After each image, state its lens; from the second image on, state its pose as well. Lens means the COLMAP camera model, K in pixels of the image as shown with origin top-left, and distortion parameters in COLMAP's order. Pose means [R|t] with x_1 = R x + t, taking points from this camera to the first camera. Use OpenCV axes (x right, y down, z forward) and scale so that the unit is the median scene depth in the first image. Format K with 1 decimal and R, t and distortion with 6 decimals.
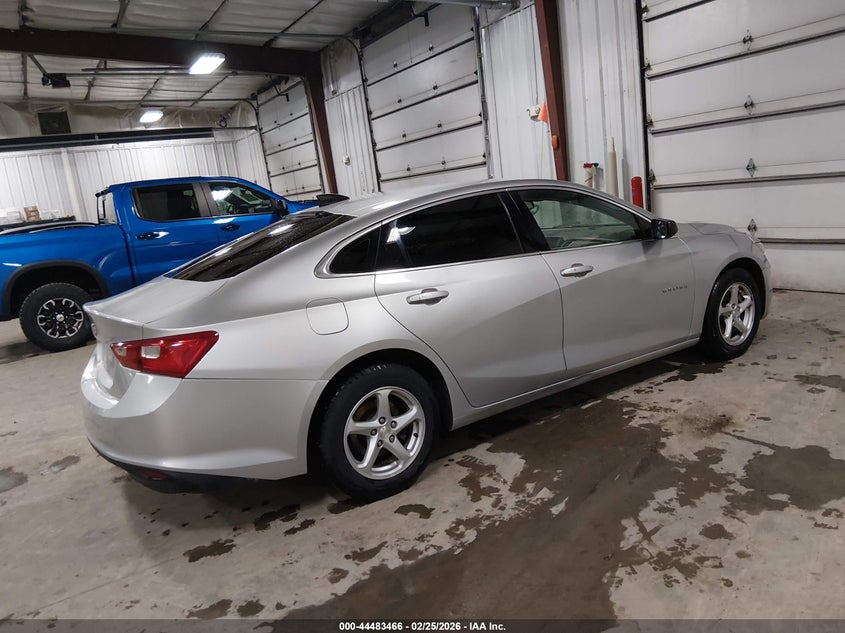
lens RADIAL K [[644.3, 0, 420.3], [0, 644.3, 315.2], [0, 0, 1]] dist [0.034493, -0.078532]
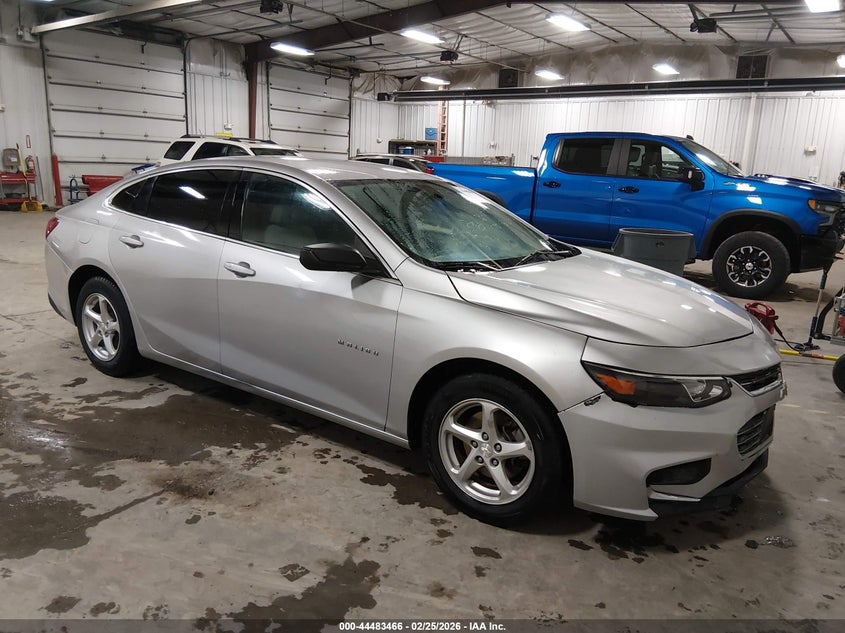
lens RADIAL K [[644.3, 0, 430.0], [0, 644.3, 319.1], [0, 0, 1]] dist [0.034493, -0.078532]
pose [[0.364961, 0.340436, -0.866549, 1.108303], [-0.256747, 0.931460, 0.257804, -0.295382], [0.894921, 0.128395, 0.427353, 0.824839]]
